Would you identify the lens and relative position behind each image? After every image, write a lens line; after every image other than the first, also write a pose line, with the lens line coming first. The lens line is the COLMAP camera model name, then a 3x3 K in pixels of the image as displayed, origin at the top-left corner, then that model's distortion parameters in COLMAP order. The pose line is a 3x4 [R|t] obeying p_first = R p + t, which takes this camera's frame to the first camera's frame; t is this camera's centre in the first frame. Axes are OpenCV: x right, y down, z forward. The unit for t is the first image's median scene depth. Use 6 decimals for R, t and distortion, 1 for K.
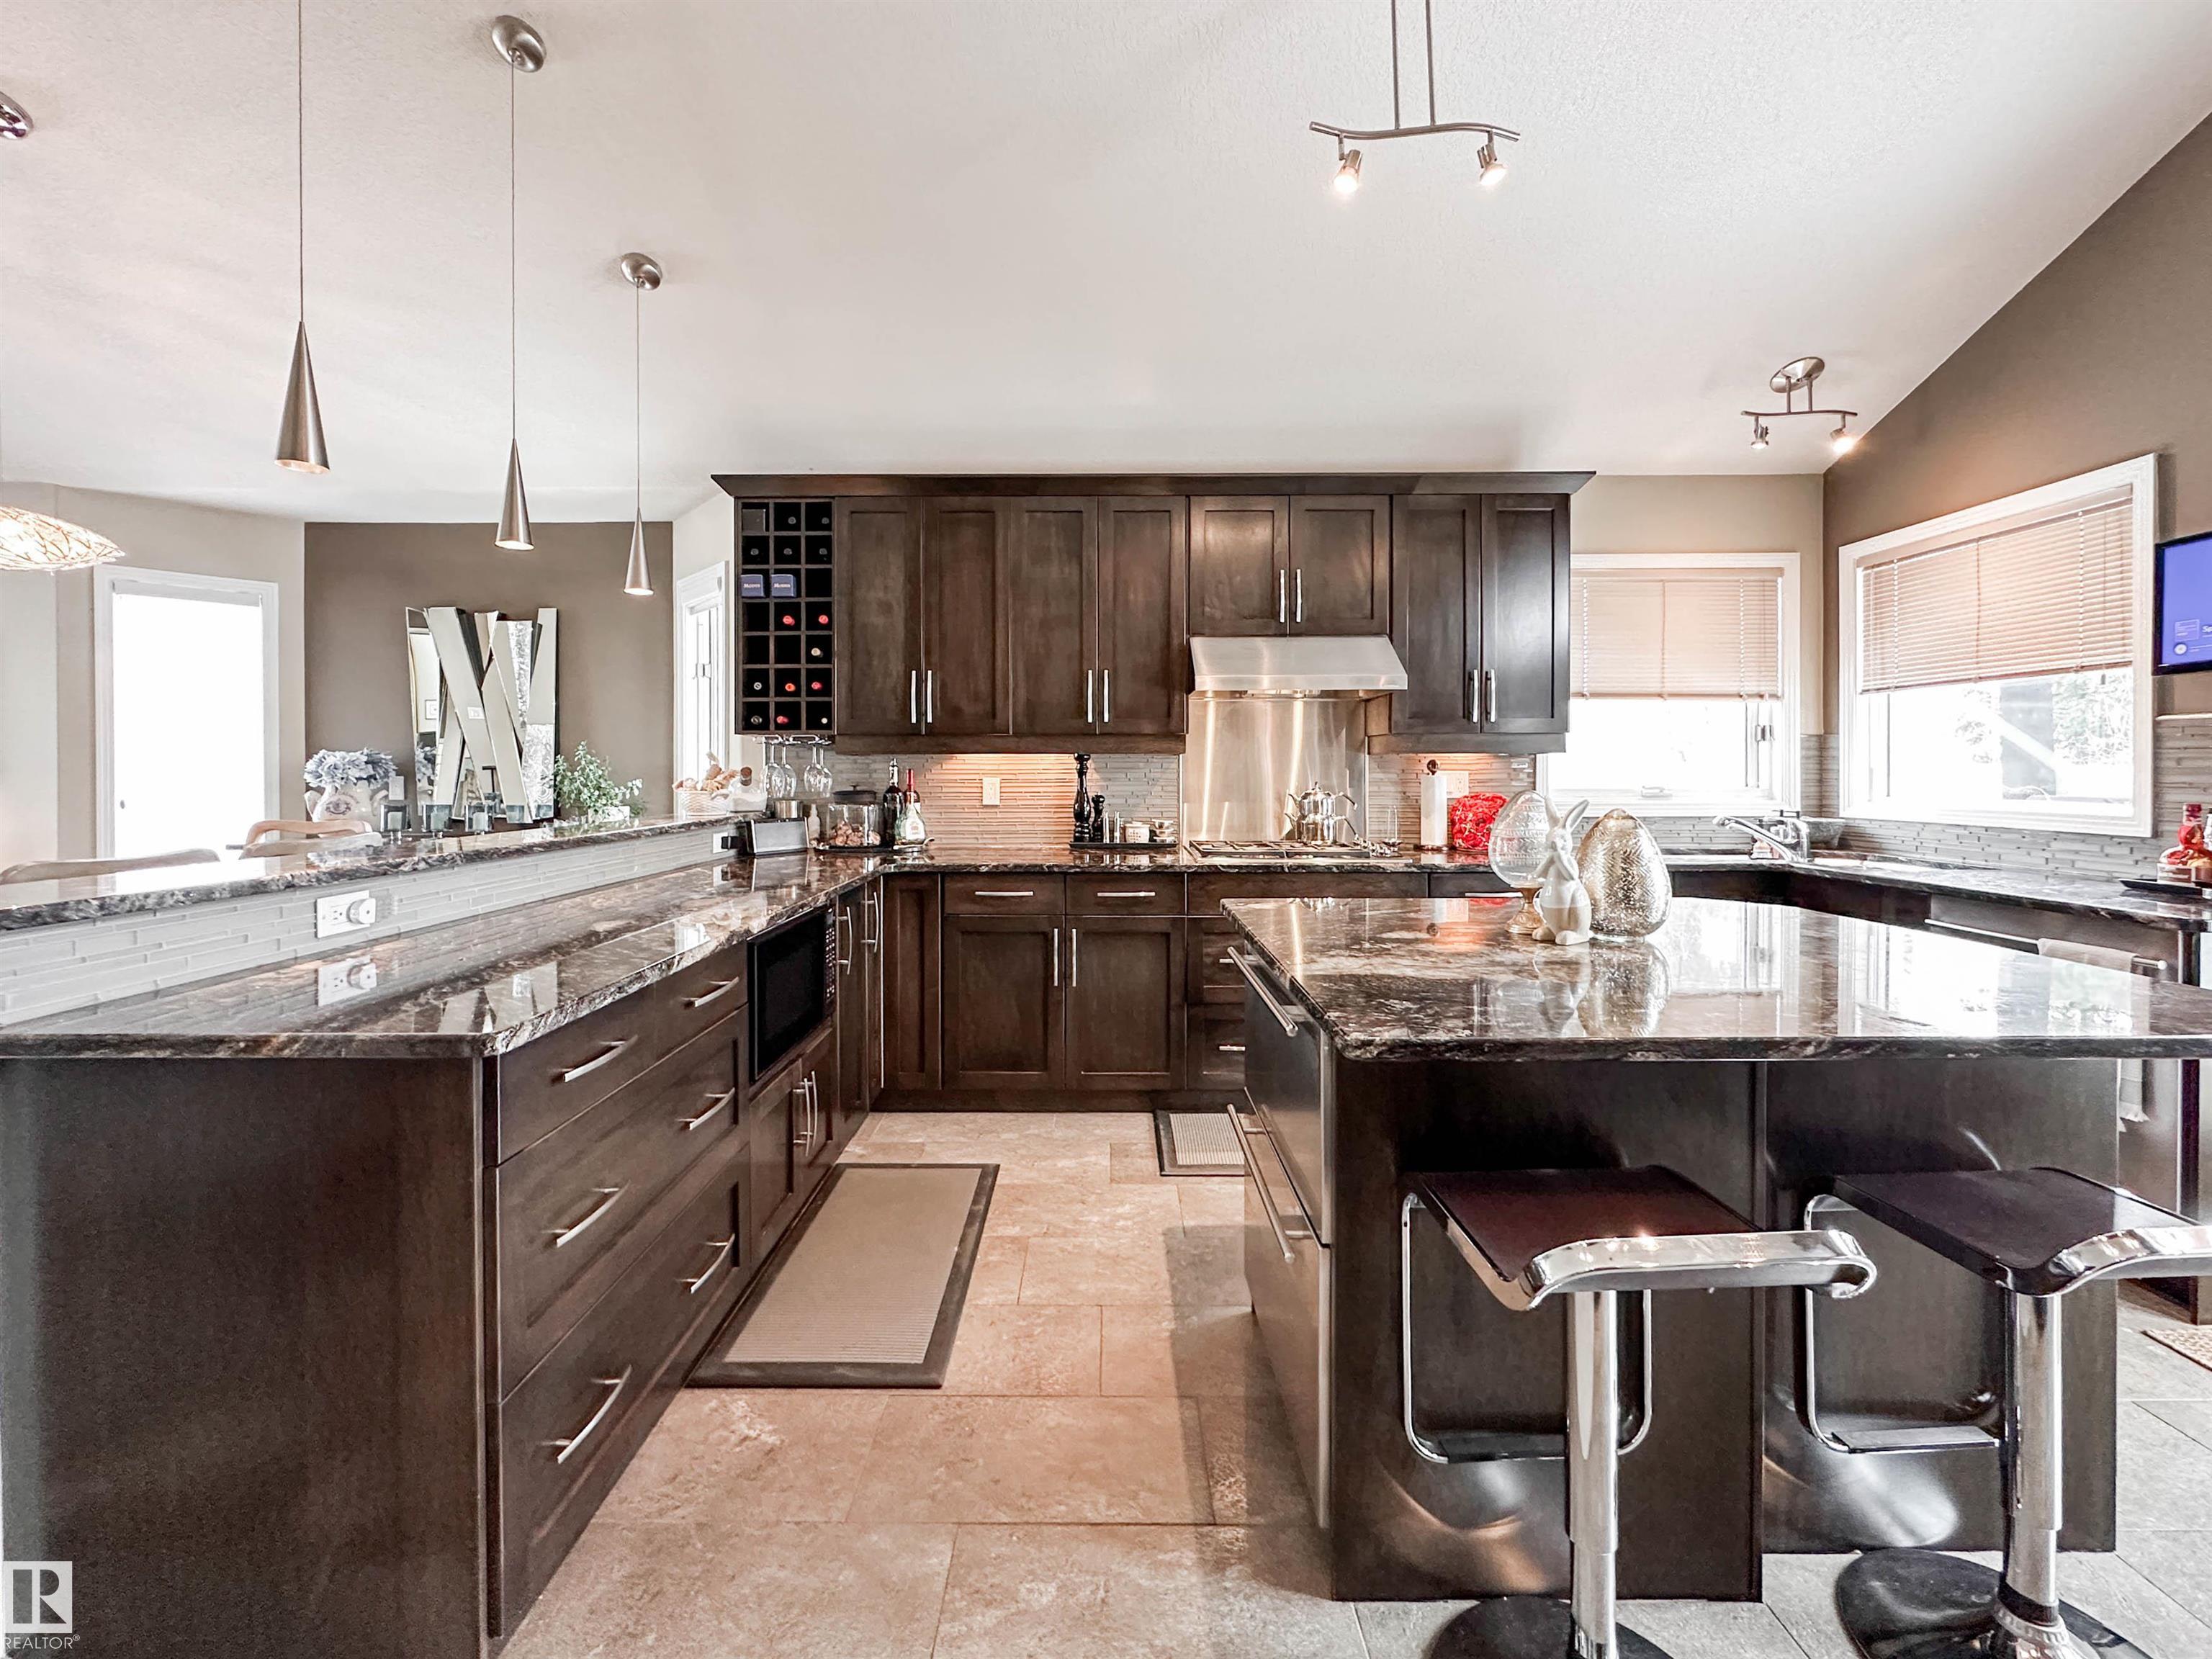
lens RADIAL K [[901.7, 0, 1101.9], [0, 901.7, 773.2], [0, 0, 1]] dist [-0.001500, 0.000114]
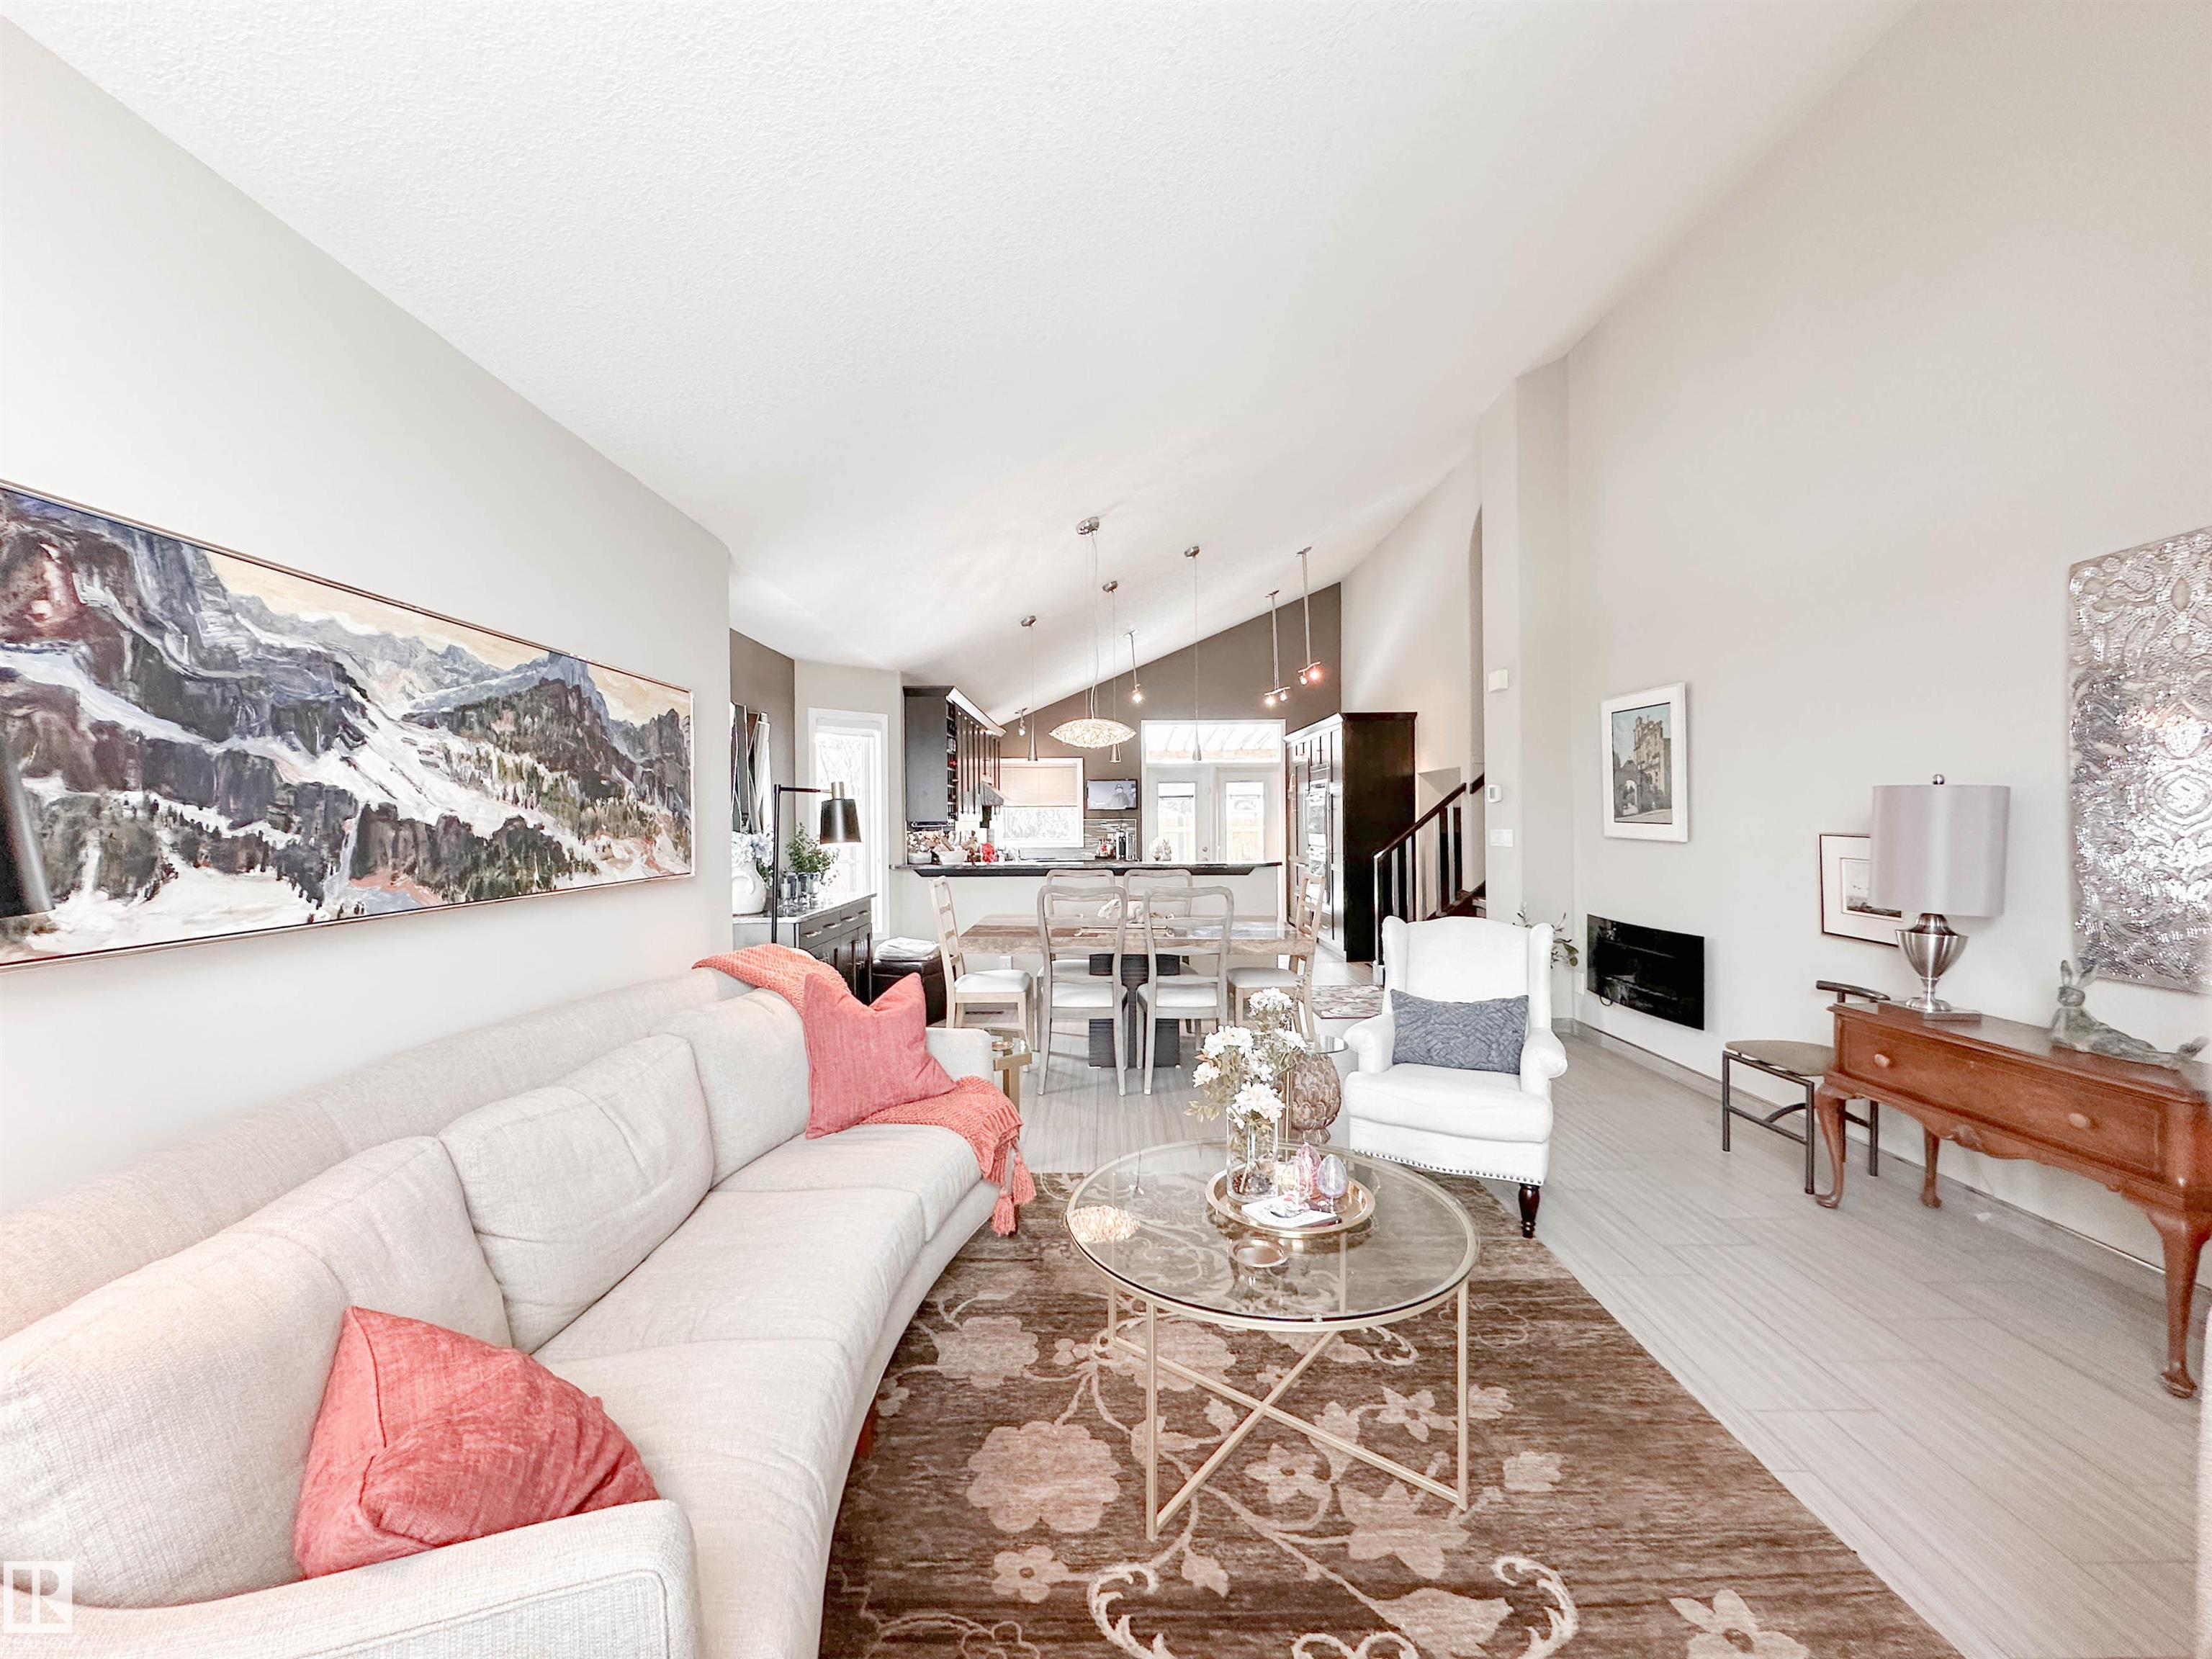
lens RADIAL K [[888.2, 0, 1109.2], [0, 888.2, 822.8], [0, 0, 1]] dist [-0.001408, -0.000008]
pose [[-0.010939, -0.002401, 0.999937, -2.402886], [0.012183, 0.999923, 0.002535, -0.043091], [-0.999866, 0.012210, -0.010909, 0.720037]]
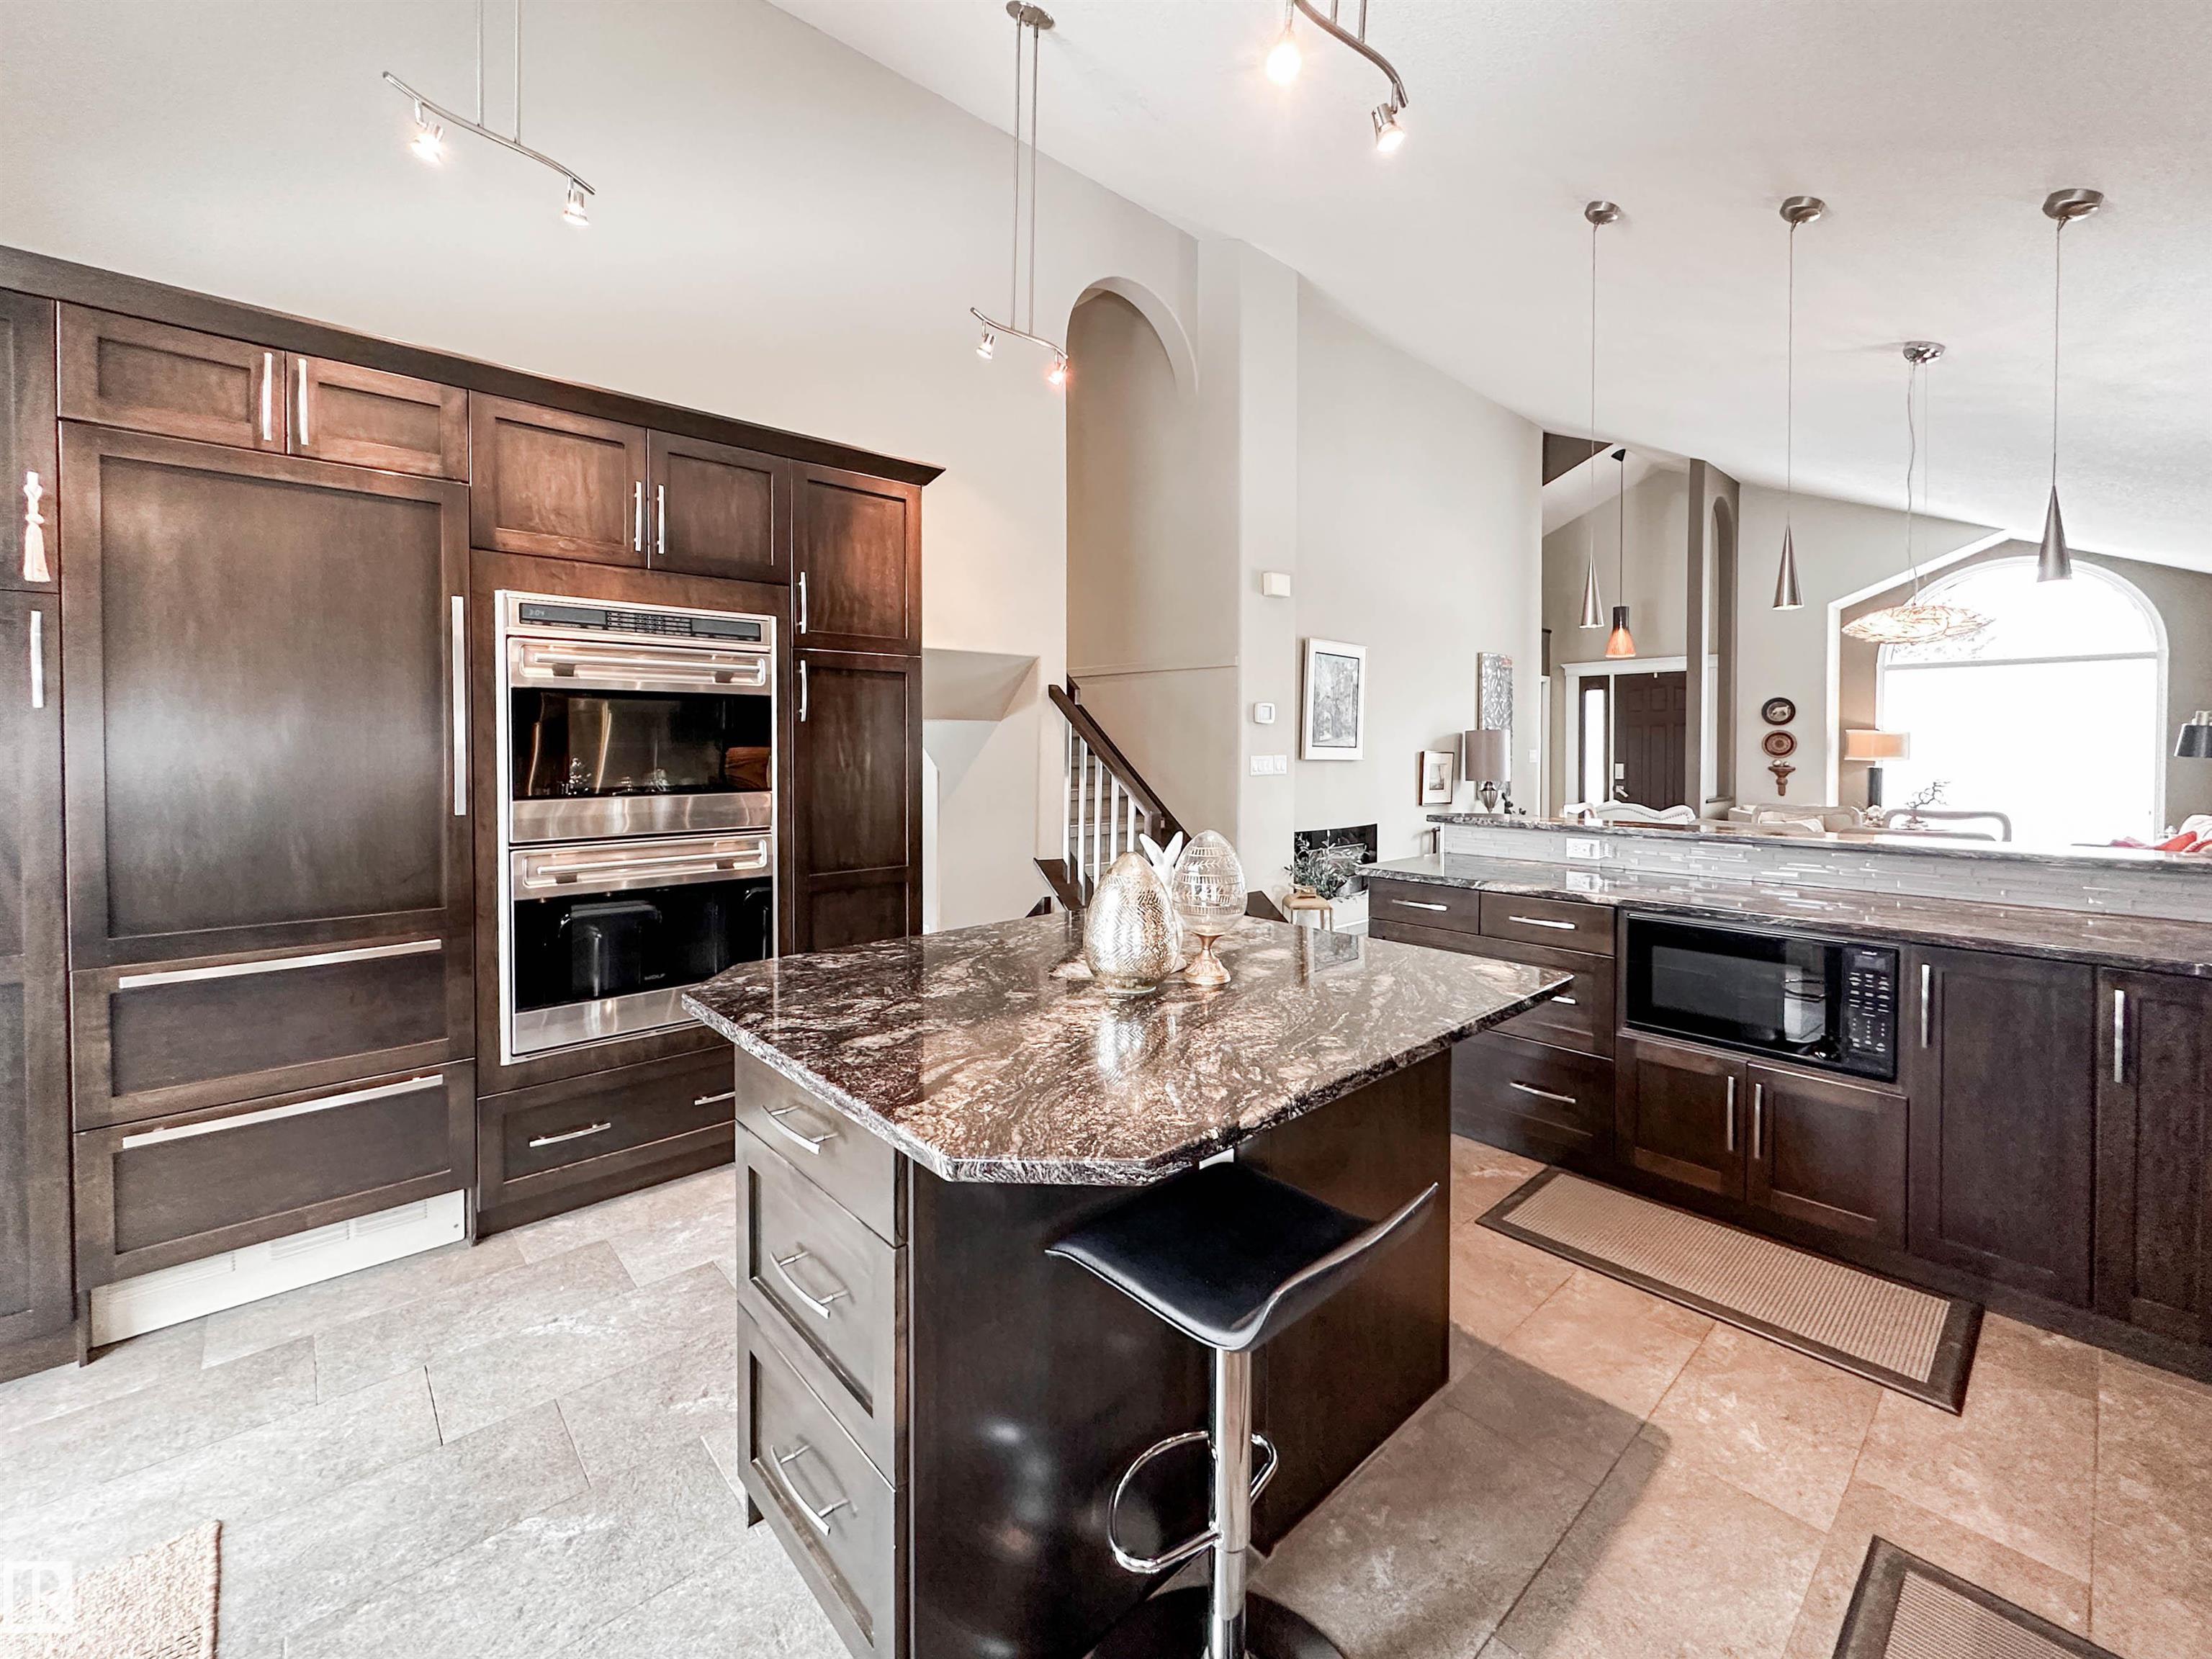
lens RADIAL K [[902.1, 0, 1109.4], [0, 902.1, 755.4], [0, 0, 1]] dist [-0.000380, -0.000161]
pose [[-0.740908, 0.009584, -0.671539, 0.653924], [-0.002758, 0.999846, 0.017312, -0.041989], [0.671601, 0.014679, -0.740767, 0.896631]]
